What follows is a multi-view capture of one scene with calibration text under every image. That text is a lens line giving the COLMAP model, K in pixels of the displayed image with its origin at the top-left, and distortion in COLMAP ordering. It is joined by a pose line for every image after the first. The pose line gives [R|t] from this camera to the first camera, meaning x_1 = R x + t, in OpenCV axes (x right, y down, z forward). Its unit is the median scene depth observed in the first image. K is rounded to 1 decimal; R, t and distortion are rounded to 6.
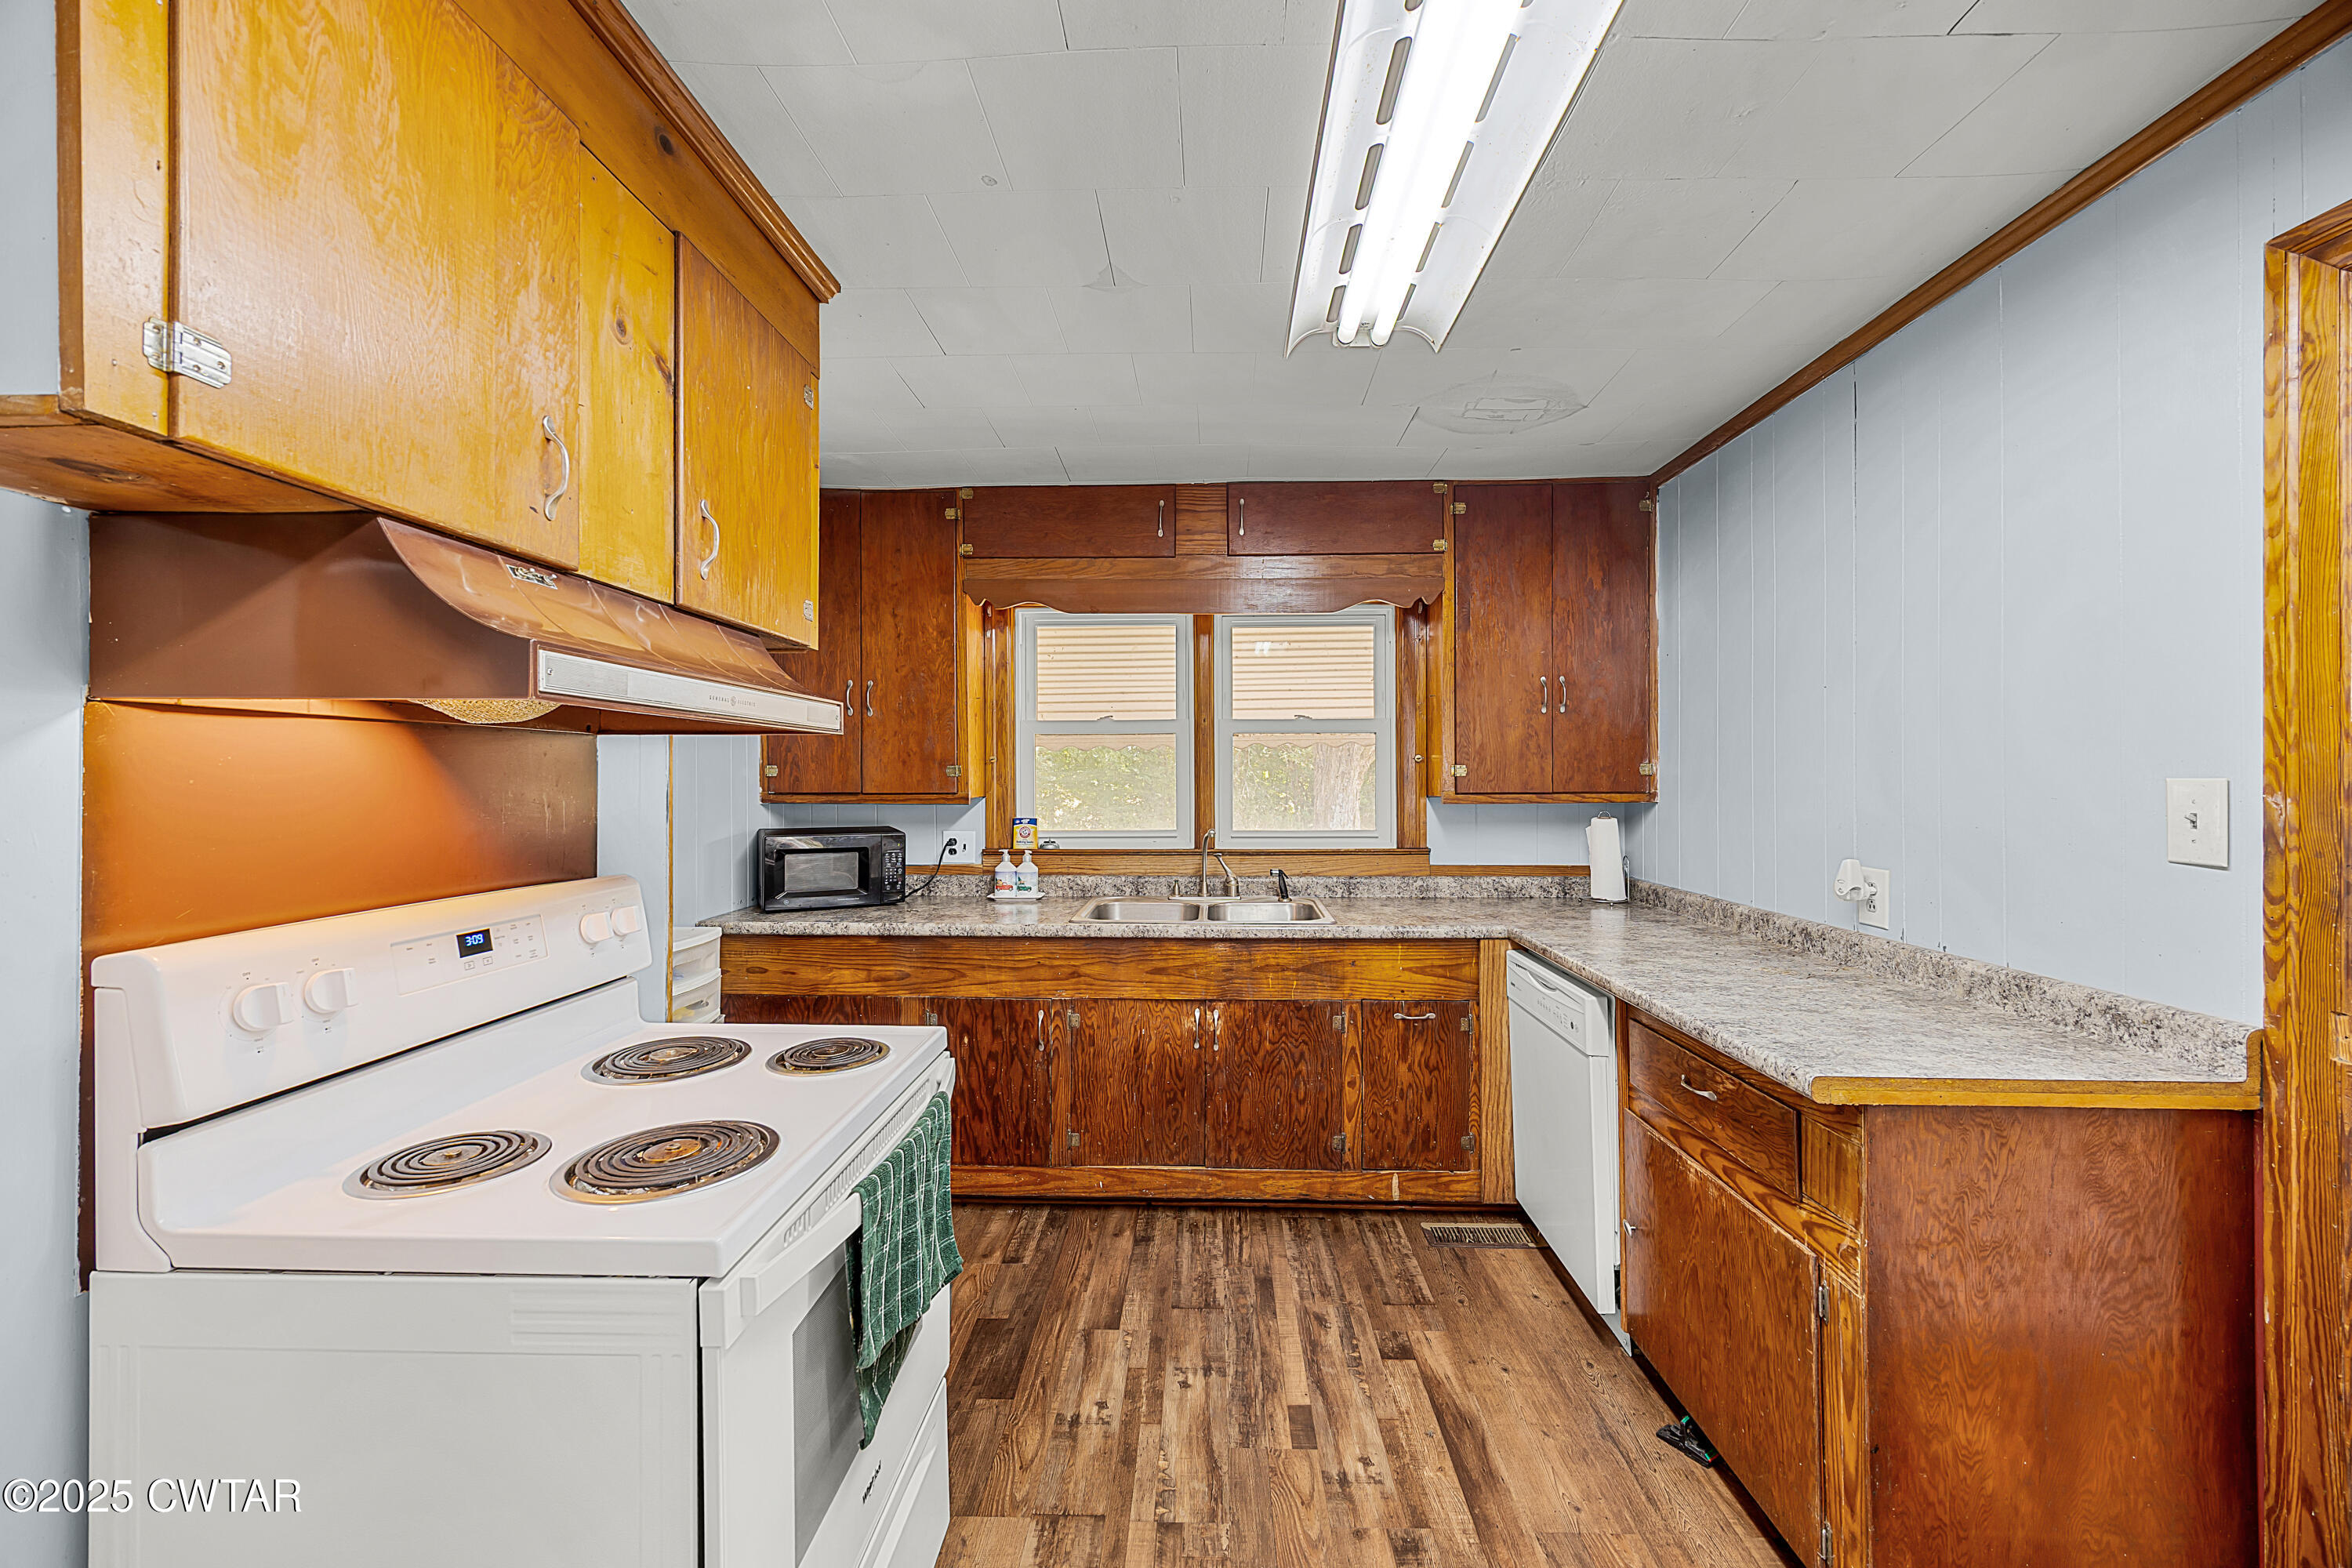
lens RADIAL K [[901.7, 0, 1180.8], [0, 901.7, 777.5], [0, 0, 1]] dist [-0.000359, -0.000078]
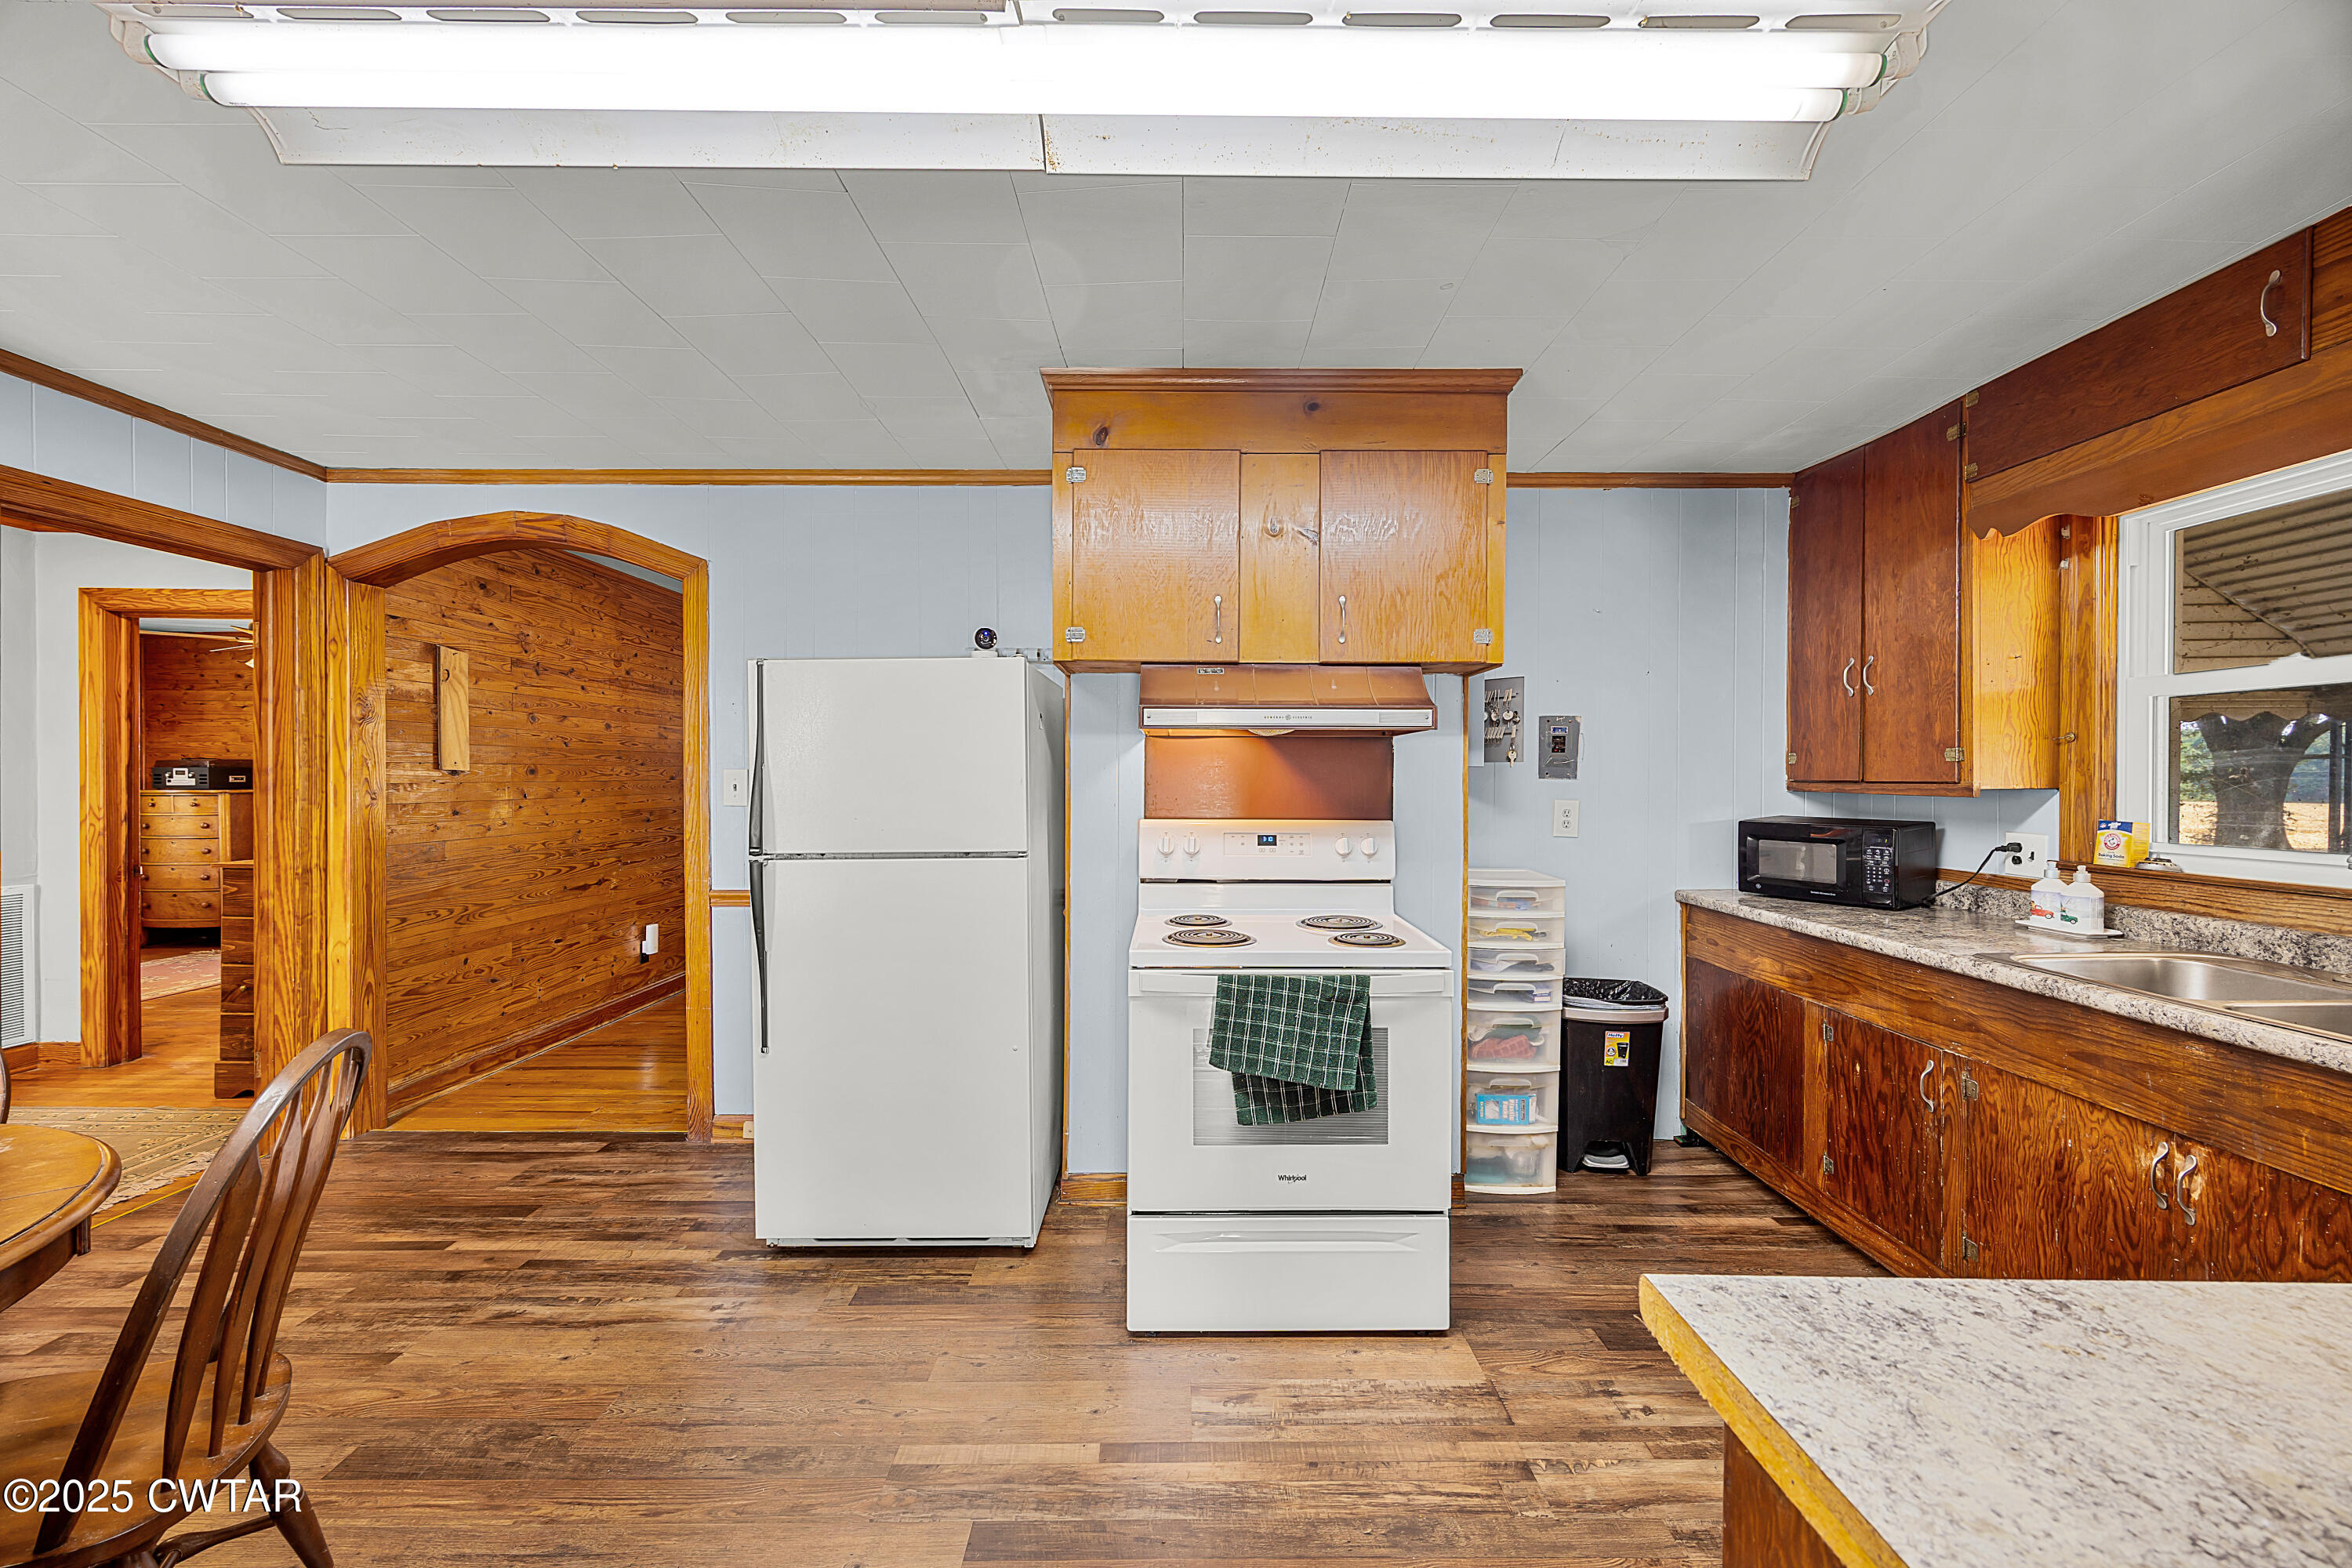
lens RADIAL K [[886.2, 0, 1185.0], [0, 886.2, 787.2], [0, 0, 1]] dist [-0.001347, -0.000041]
pose [[0.040588, 0.014946, -0.999064, 0.581749], [-0.001914, 0.999887, 0.014880, 0.013189], [0.999174, 0.001308, 0.040612, 0.330175]]
